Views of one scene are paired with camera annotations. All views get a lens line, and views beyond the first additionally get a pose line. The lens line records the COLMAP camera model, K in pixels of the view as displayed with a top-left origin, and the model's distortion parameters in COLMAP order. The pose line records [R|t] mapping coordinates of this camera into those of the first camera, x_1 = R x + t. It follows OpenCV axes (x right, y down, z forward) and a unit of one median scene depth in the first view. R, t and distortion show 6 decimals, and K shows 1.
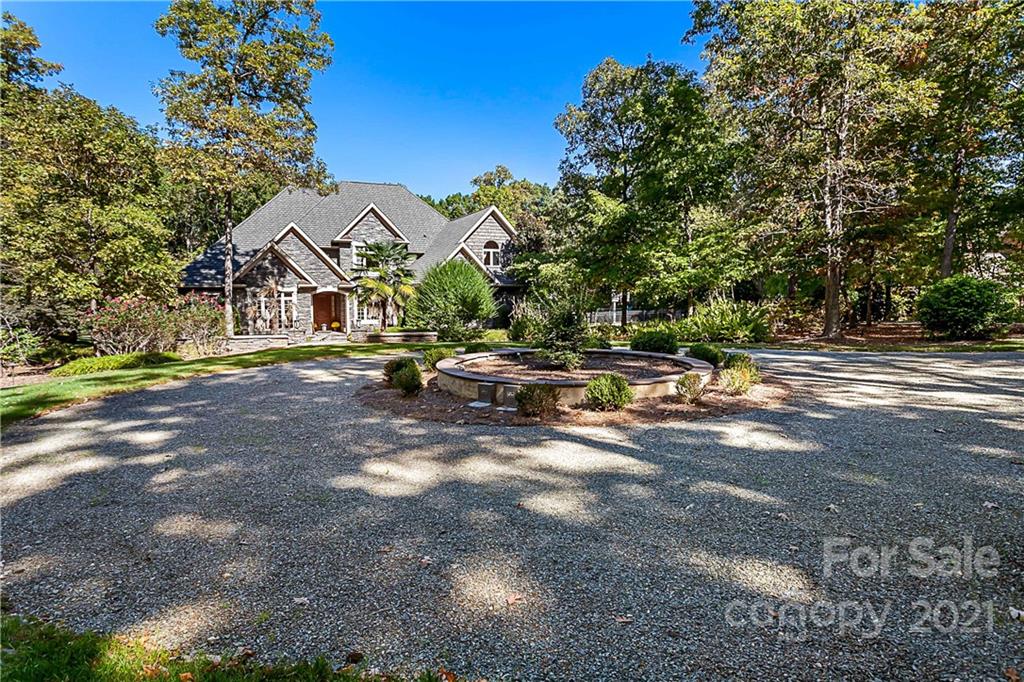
lens RADIAL K [[577.2, 0, 516.4], [0, 577.2, 339.4], [0, 0, 1]] dist [-0.005464, 0.002358]
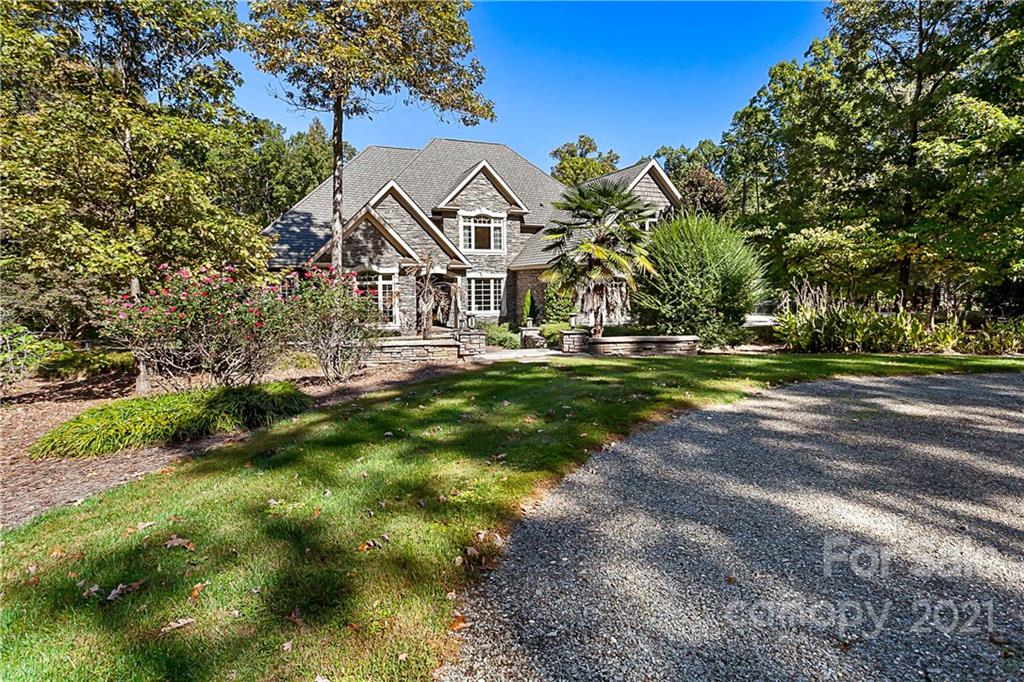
lens RADIAL K [[577.2, 0, 516.9], [0, 577.2, 333.5], [0, 0, 1]] dist [-0.005464, 0.002358]
pose [[0.998789, 0.005506, -0.048890, -0.190607], [-0.005177, 0.999963, 0.006858, -0.010744], [0.048926, -0.006596, 0.998781, 0.260429]]
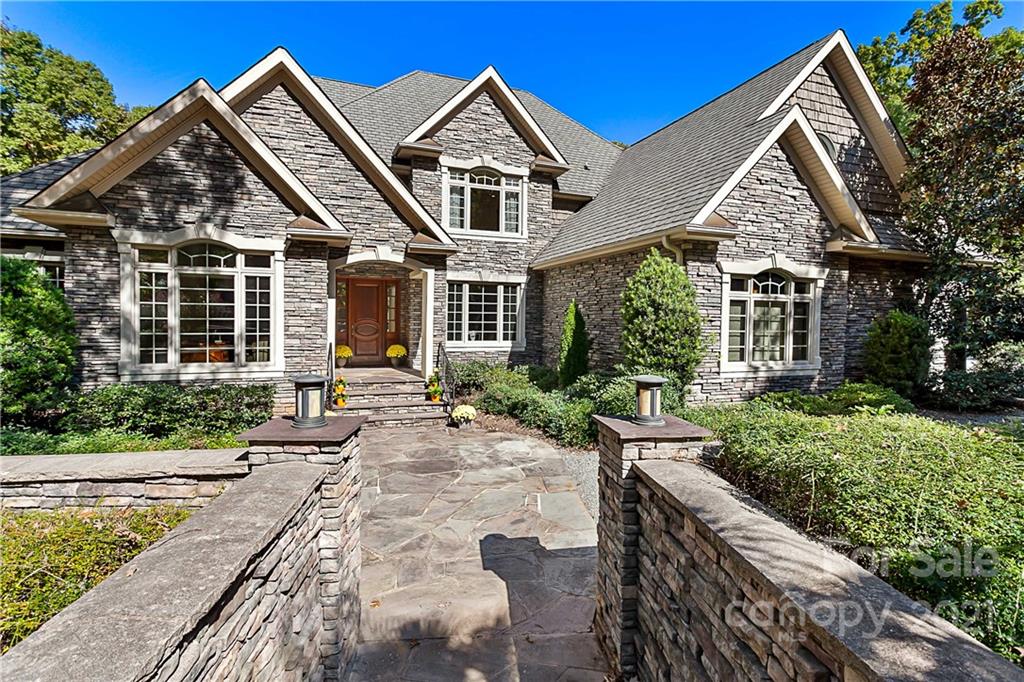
lens RADIAL K [[524.4, 0, 512.3], [0, 524.4, 335.3], [0, 0, 1]] dist [-0.003530, -0.000551]
pose [[0.995955, 0.021623, -0.087218, -0.223321], [-0.025804, 0.998557, -0.047103, -0.024265], [0.086073, 0.049163, 0.995075, 0.714704]]
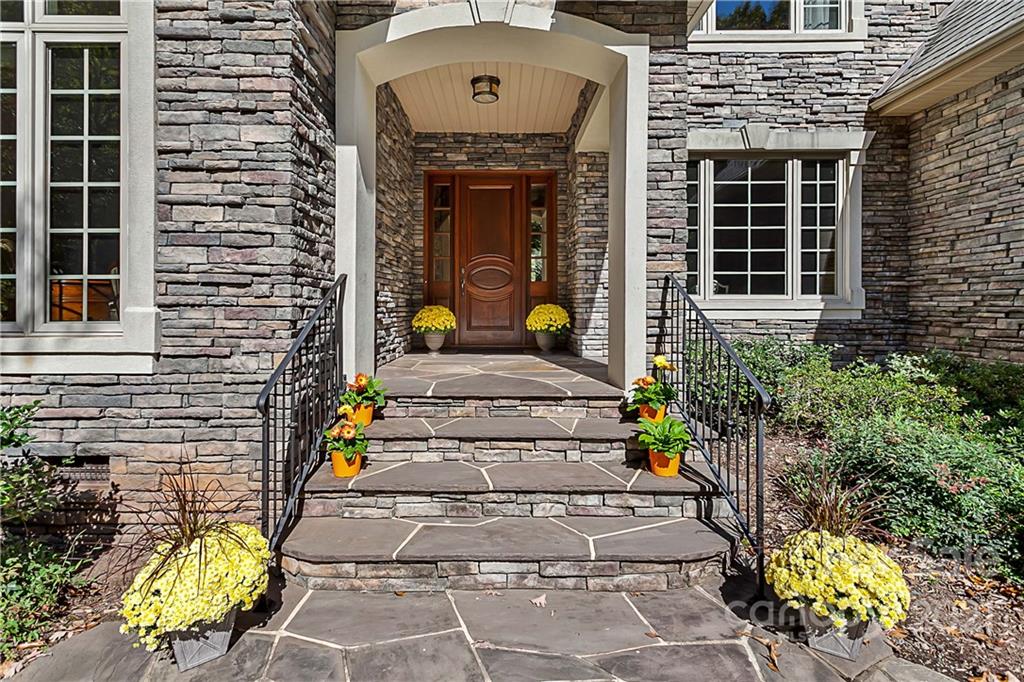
lens RADIAL K [[524.4, 0, 499.1], [0, 524.4, 305.8], [0, 0, 1]] dist [-0.003530, -0.000551]
pose [[0.907470, 0.005785, -0.420077, -0.292268], [-0.041249, 0.996301, -0.075387, -0.018086], [0.418087, 0.085739, 0.904352, 0.960162]]
